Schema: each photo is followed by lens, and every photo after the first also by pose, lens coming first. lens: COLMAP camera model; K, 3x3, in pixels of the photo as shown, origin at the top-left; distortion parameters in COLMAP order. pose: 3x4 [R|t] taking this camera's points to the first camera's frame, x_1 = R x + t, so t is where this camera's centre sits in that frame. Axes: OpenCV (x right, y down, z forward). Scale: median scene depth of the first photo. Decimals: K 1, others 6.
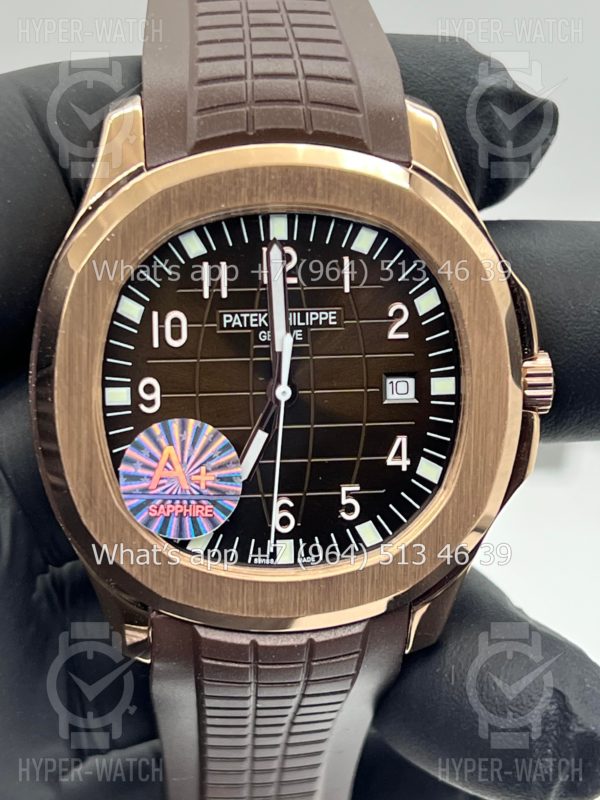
lens RADIAL K [[1903.7, 0, 296.3], [0, 1903.7, 393.0], [0, 0, 1]] dist [0.279809, 0.000000]
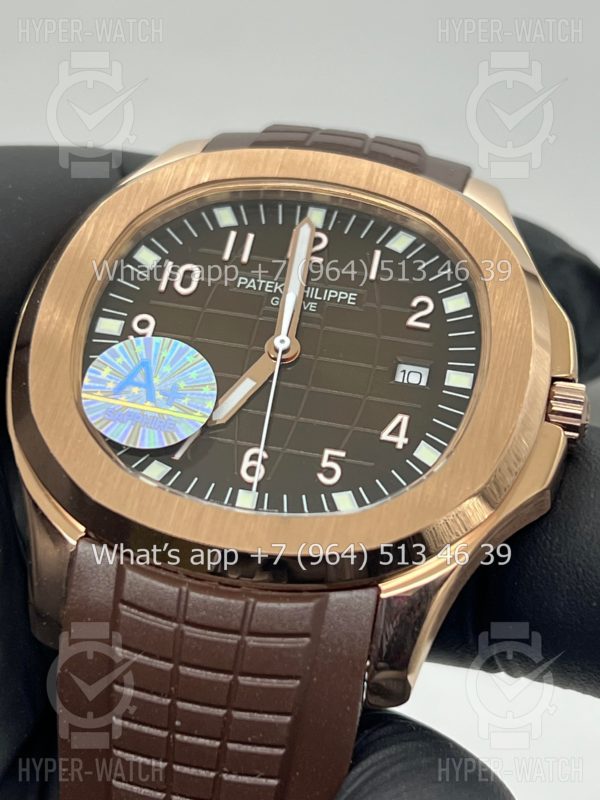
lens RADIAL K [[1903.7, 0, 305.3], [0, 1903.7, 400.6], [0, 0, 1]] dist [0.279809, 0.000000]
pose [[0.971336, 0.102583, -0.214439, 0.202990], [-0.218777, 0.738604, -0.637652, 0.600955], [0.092974, 0.666289, 0.739875, 0.337712]]
